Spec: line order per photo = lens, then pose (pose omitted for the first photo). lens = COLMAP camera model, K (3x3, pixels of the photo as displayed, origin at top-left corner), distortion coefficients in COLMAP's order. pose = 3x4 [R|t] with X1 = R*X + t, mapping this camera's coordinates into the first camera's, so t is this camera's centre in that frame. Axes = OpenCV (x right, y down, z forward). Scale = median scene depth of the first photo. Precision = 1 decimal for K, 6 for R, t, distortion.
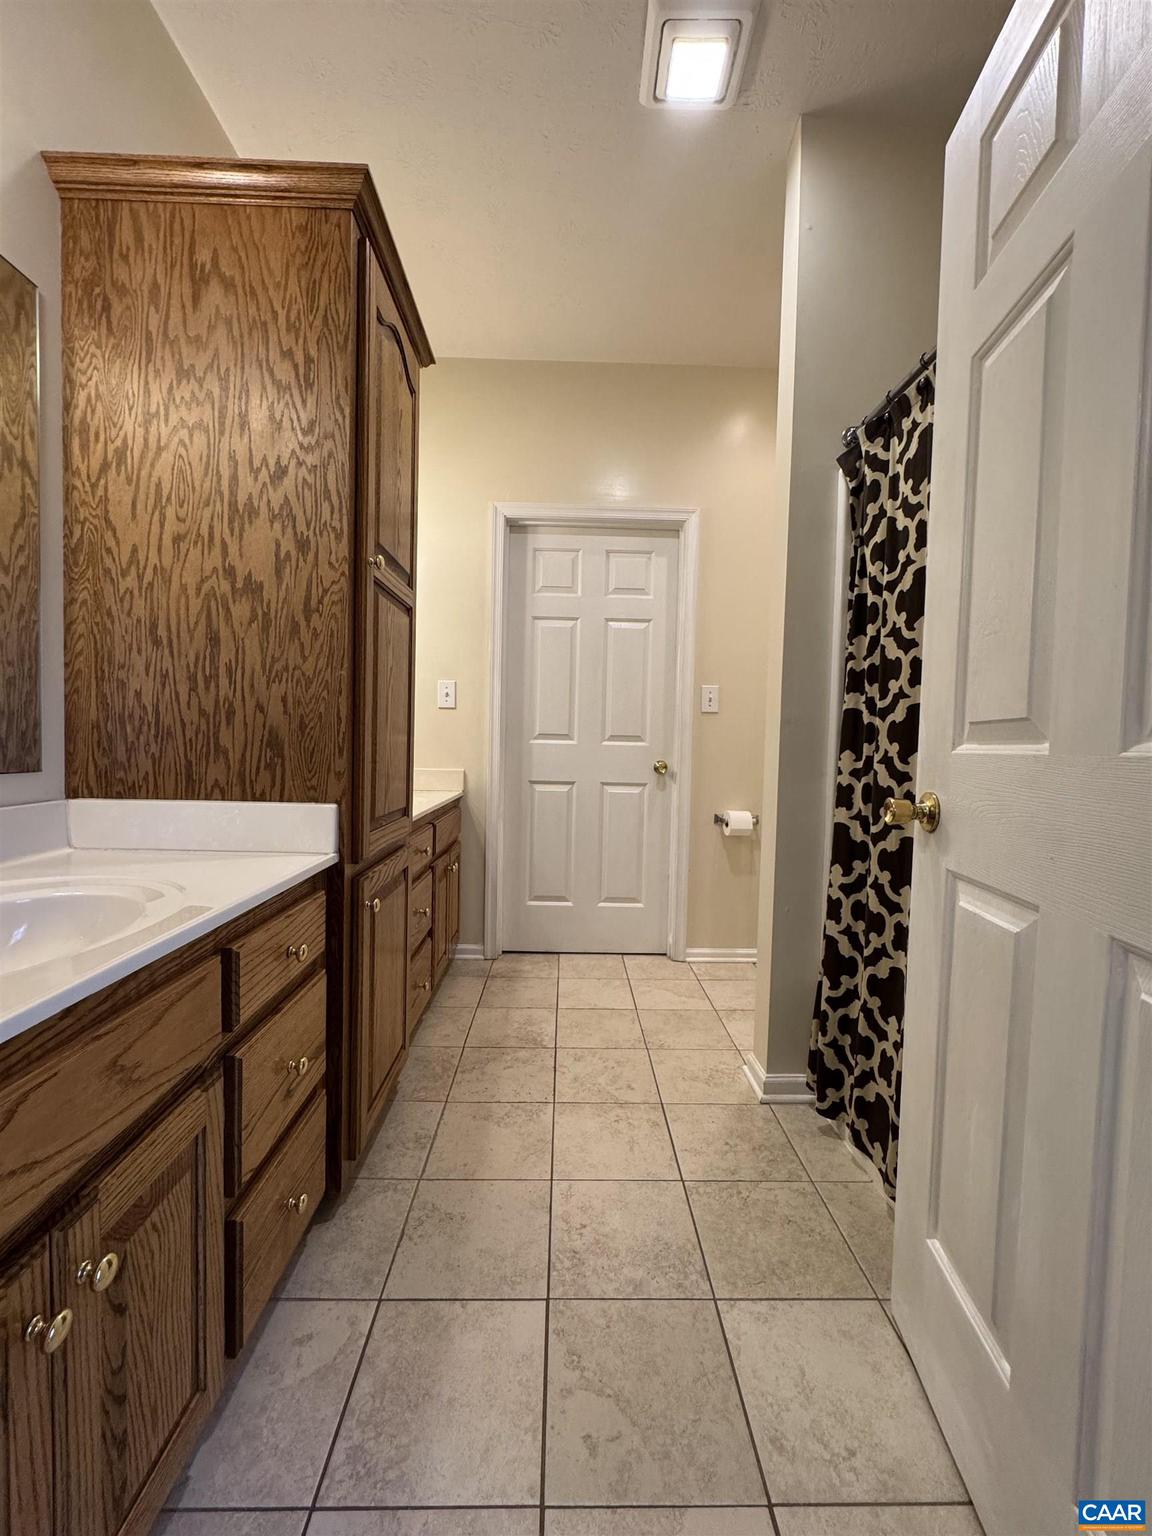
lens RADIAL K [[612.5, 0, 575.4], [0, 612.5, 766.6], [0, 0, 1]] dist [-0.000673, 0.000429]
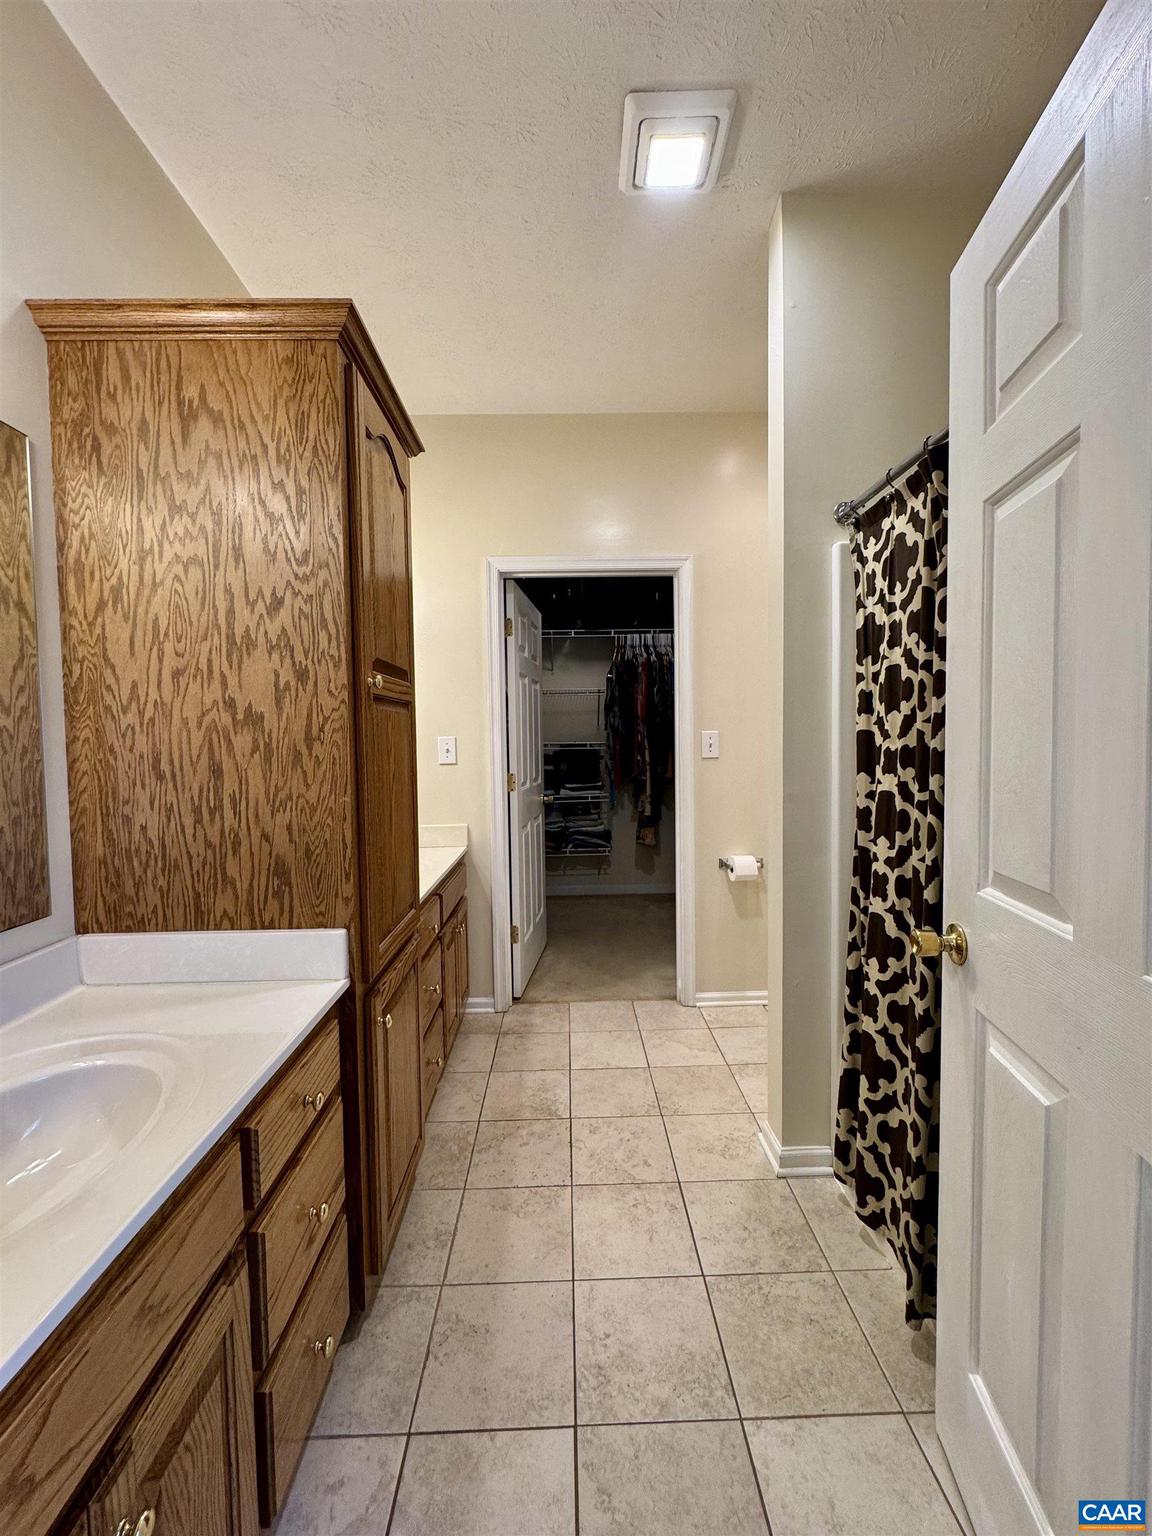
lens RADIAL K [[612.5, 0, 575.4], [0, 612.5, 766.6], [0, 0, 1]] dist [-0.000673, 0.000429]
pose [[0.999264, -0.038349, -0.000830, -0.002398], [0.038353, 0.999256, 0.004126, -0.199058], [0.000671, -0.004154, 0.999991, -0.002679]]
